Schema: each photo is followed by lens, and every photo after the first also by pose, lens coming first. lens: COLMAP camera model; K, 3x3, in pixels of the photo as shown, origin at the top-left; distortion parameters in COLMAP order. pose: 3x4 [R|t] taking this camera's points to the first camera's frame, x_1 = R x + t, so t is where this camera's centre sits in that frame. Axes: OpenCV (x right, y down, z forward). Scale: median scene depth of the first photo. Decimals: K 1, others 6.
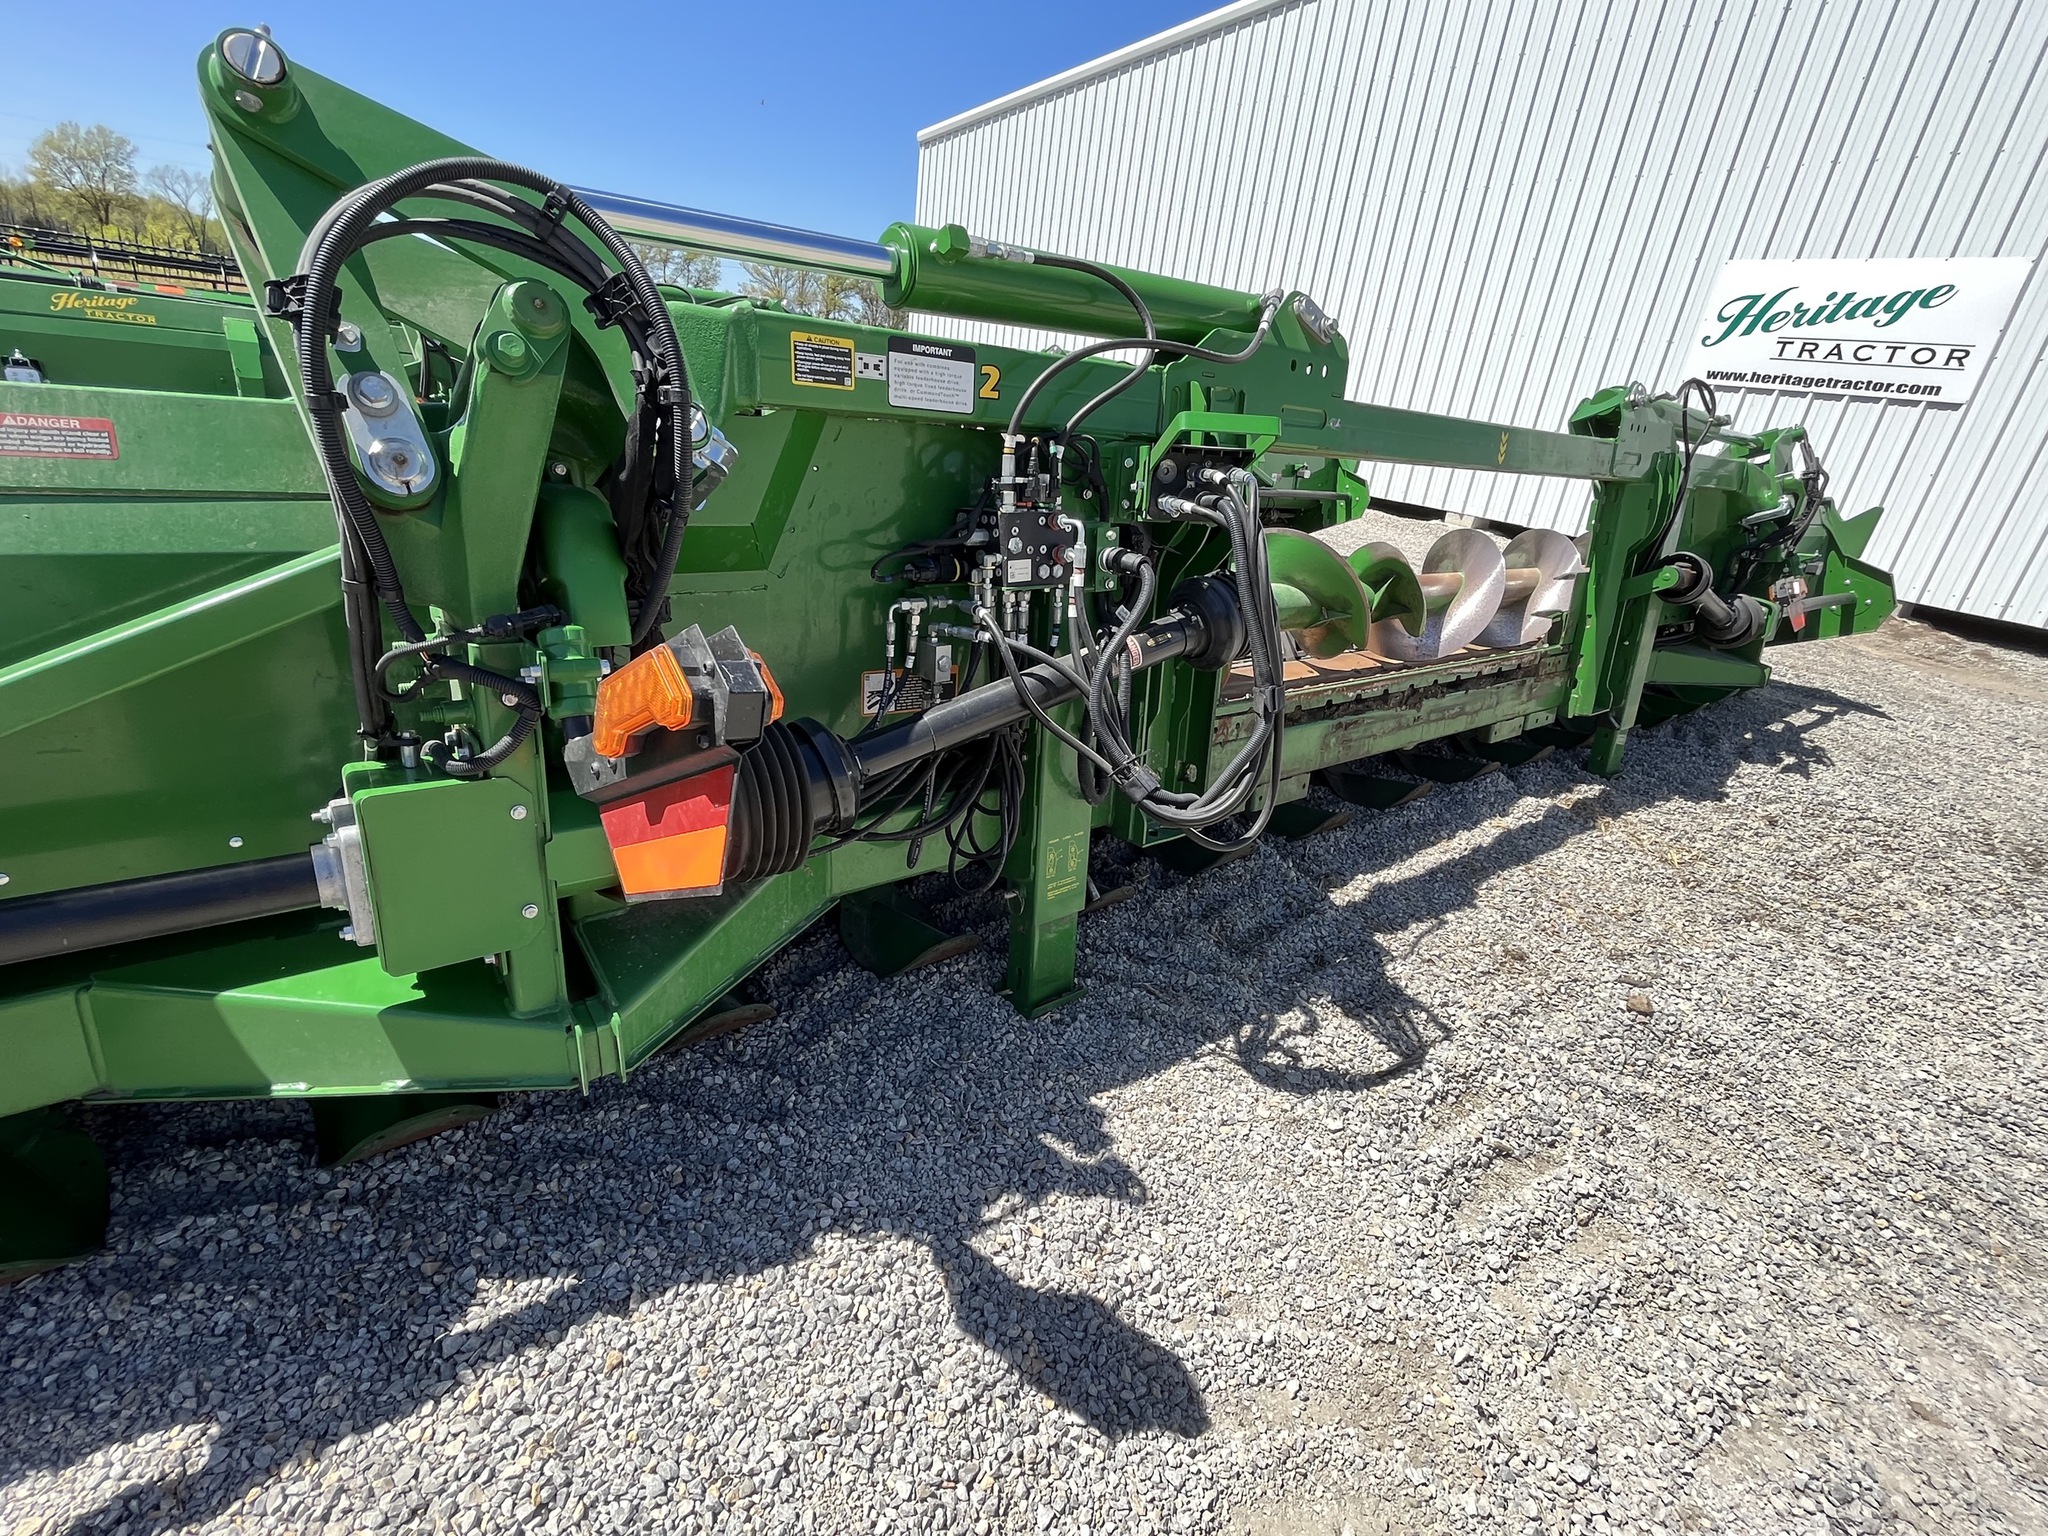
lens RADIAL K [[923.0, 0, 1021.6], [0, 923.0, 759.5], [0, 0, 1]] dist [-0.003861, 0.001157]
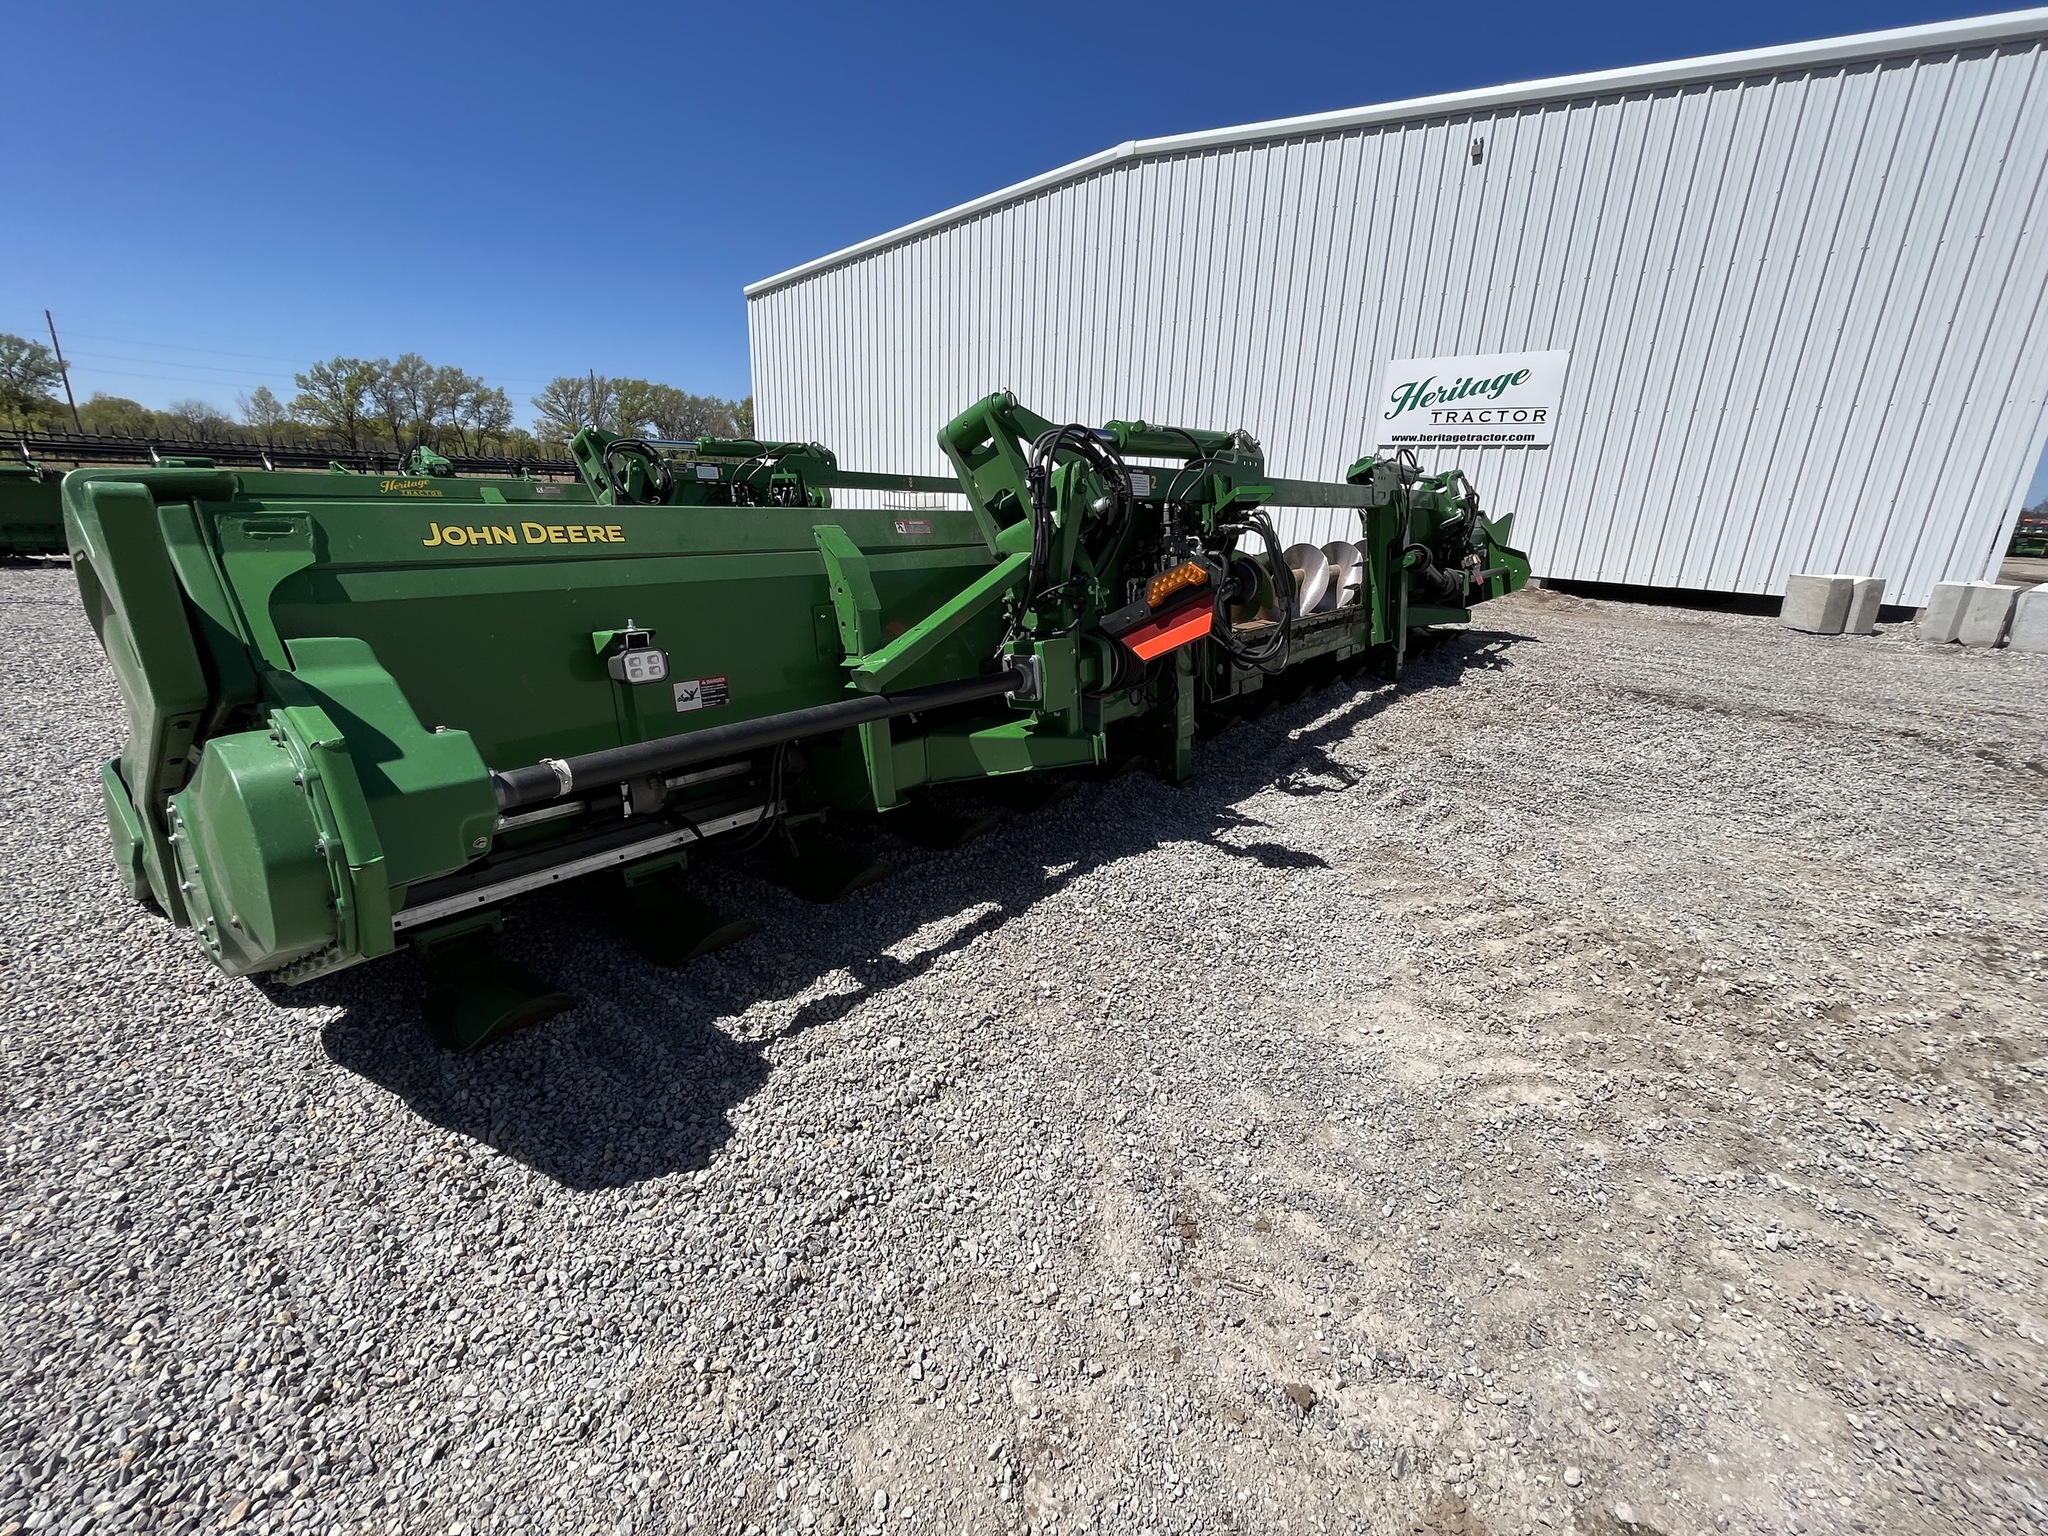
lens RADIAL K [[848.1, 0, 1014.6], [0, 848.1, 759.8], [0, 0, 1]] dist [-0.004023, -0.000058]
pose [[0.973170, -0.145304, 0.178399, -0.366003], [0.157220, 0.986058, -0.054506, 0.145980], [-0.167992, 0.081092, 0.982447, -0.418904]]
